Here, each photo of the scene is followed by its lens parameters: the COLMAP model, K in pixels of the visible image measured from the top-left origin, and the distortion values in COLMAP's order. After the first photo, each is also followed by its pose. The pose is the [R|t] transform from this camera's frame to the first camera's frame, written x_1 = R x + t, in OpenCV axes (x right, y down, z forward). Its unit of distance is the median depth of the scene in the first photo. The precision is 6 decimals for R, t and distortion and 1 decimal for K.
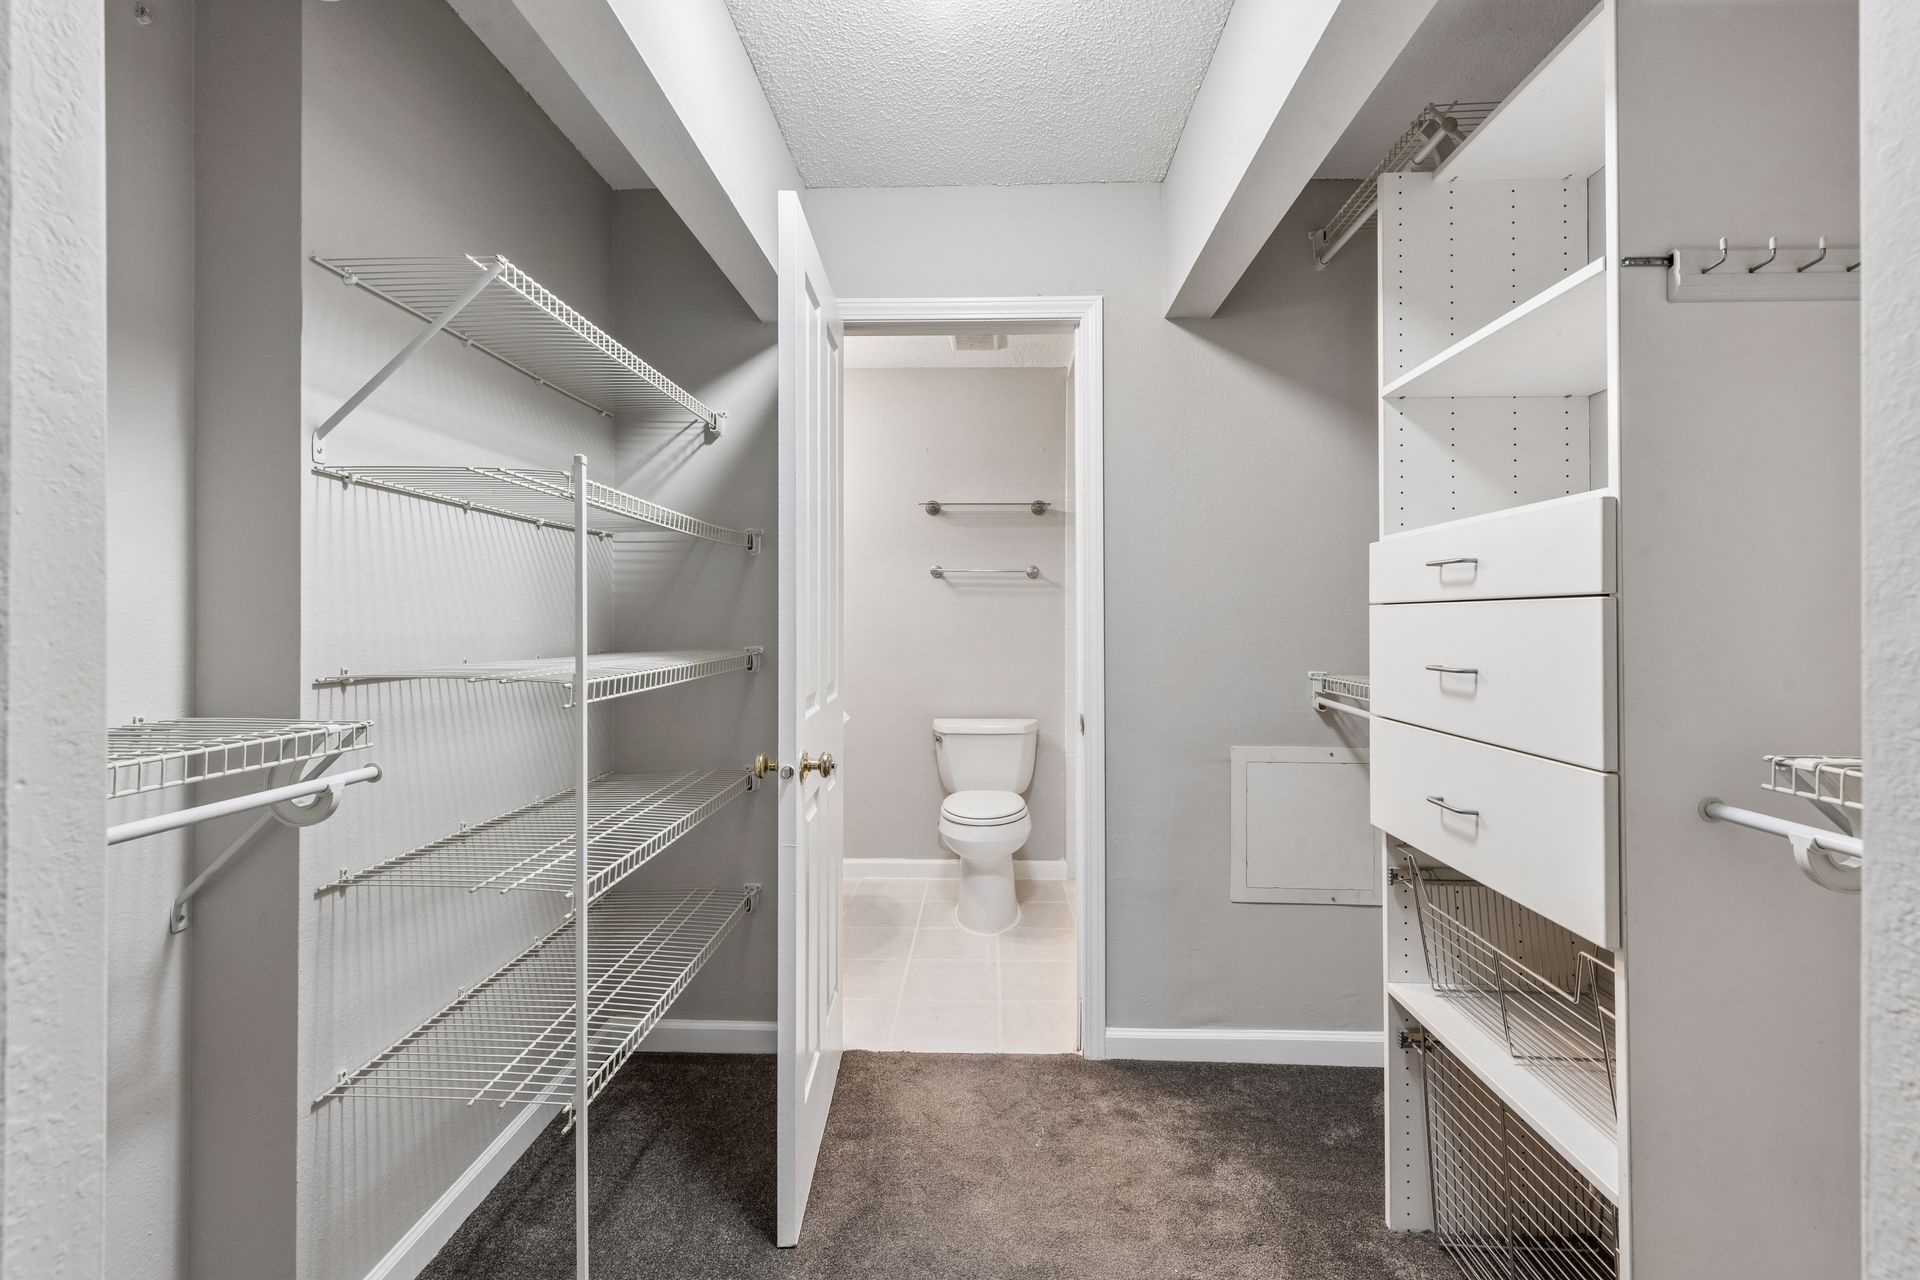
lens RADIAL K [[778.3, 0, 959.6], [0, 778.3, 641.6], [0, 0, 1]] dist [0.010425, 0.000340]
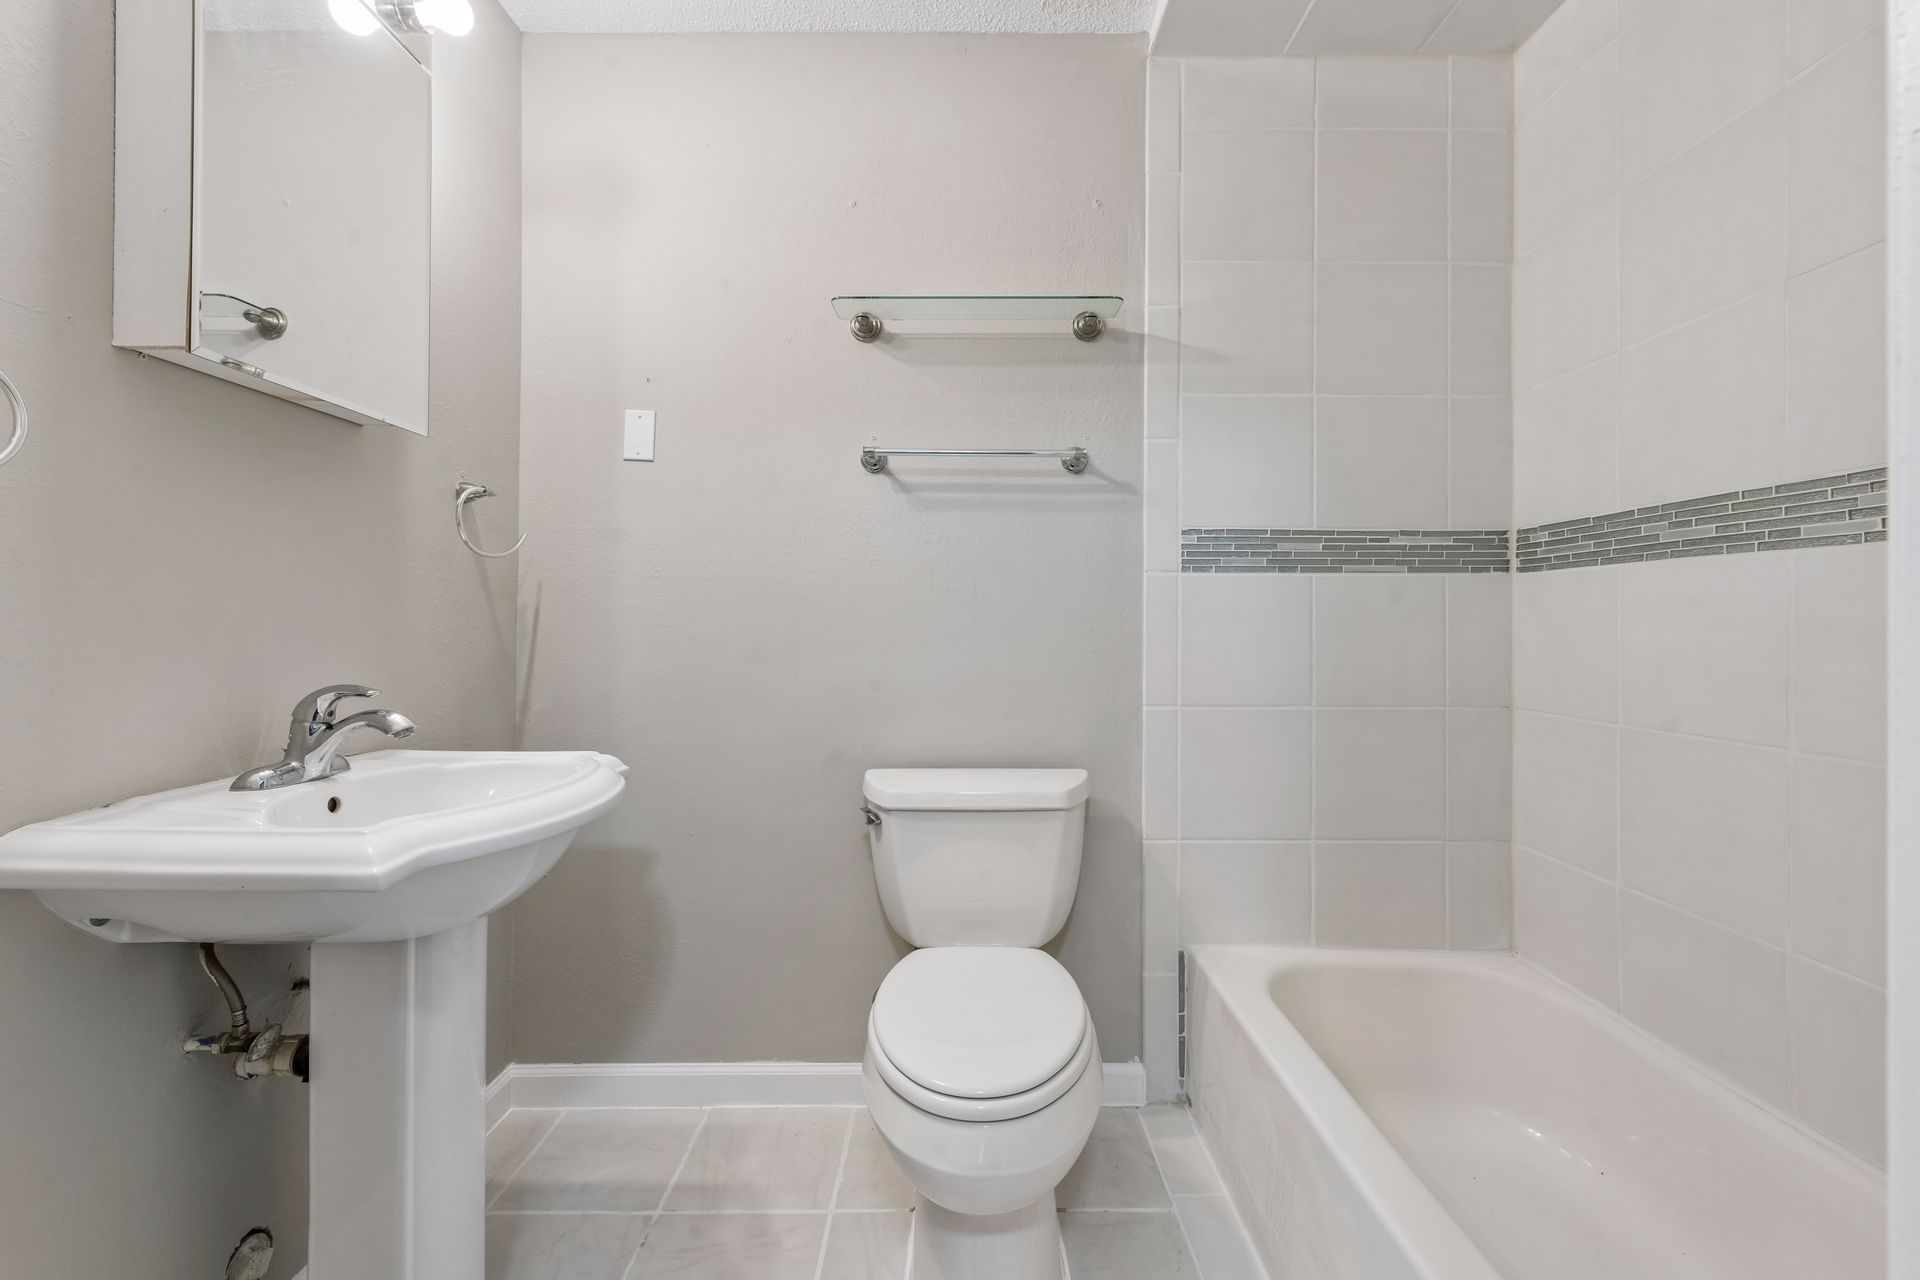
lens RADIAL K [[787.7, 0, 960.7], [0, 787.7, 626.9], [0, 0, 1]] dist [0.001713, -0.000083]
pose [[0.999478, 0.002202, 0.032231, 0.008646], [-0.002579, 0.999929, 0.011643, 0.007744], [-0.032203, -0.011720, 0.999413, 0.523701]]
